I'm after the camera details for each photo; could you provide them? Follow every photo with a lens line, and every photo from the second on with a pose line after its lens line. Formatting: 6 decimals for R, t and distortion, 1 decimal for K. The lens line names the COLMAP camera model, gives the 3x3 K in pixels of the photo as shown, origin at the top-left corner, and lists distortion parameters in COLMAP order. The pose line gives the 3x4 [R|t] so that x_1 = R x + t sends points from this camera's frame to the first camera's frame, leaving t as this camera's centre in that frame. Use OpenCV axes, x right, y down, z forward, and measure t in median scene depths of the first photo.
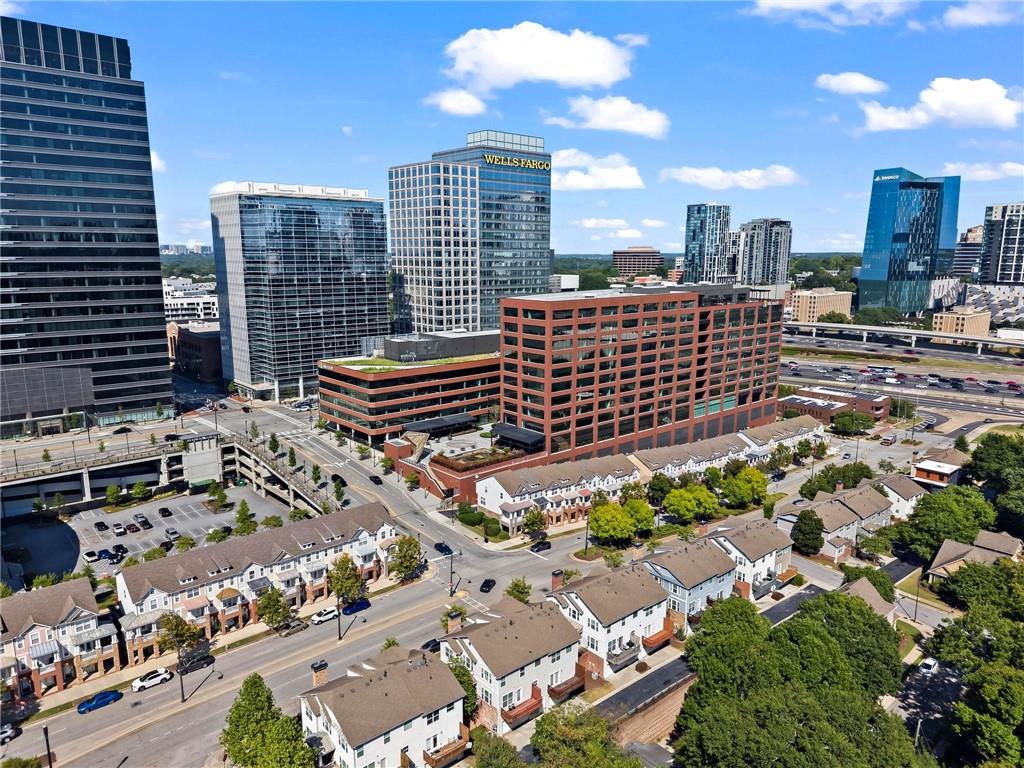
lens RADIAL K [[705.2, 0, 515.9], [0, 705.2, 384.9], [0, 0, 1]] dist [0.031453, -0.004696]
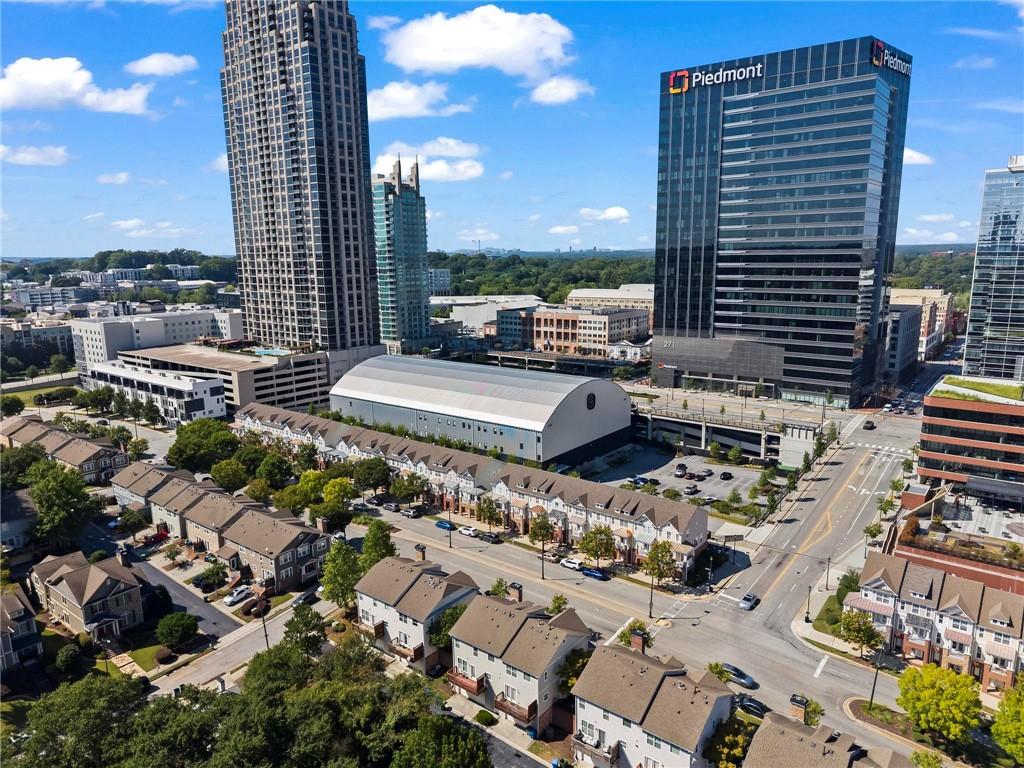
lens RADIAL K [[705.2, 0, 515.9], [0, 705.2, 384.9], [0, 0, 1]] dist [0.031453, -0.004696]
pose [[0.172823, 0.181398, -0.968105, 0.460132], [-0.172889, 0.973221, 0.151493, -0.067002], [0.969661, 0.141193, 0.199557, 0.389853]]
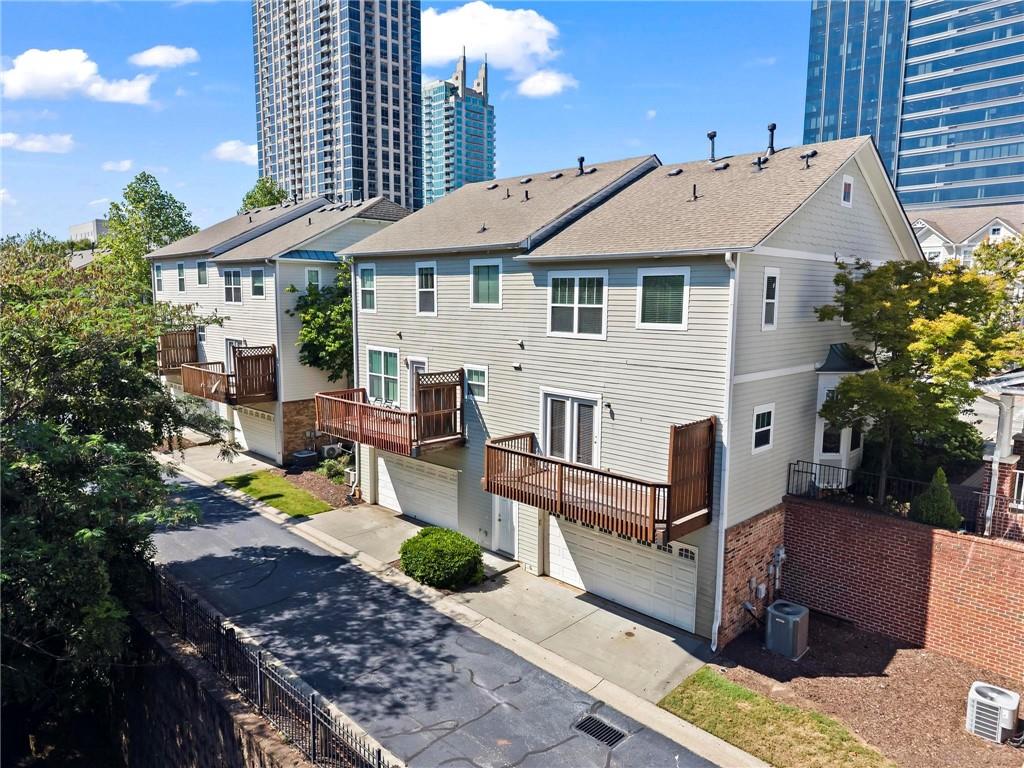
lens RADIAL K [[705.2, 0, 515.9], [0, 705.2, 384.9], [0, 0, 1]] dist [0.031453, -0.004696]
pose [[0.058272, 0.121820, -0.990840, 0.138205], [-0.193151, 0.975148, 0.108531, 0.184638], [0.979437, 0.185058, 0.080353, 0.491991]]
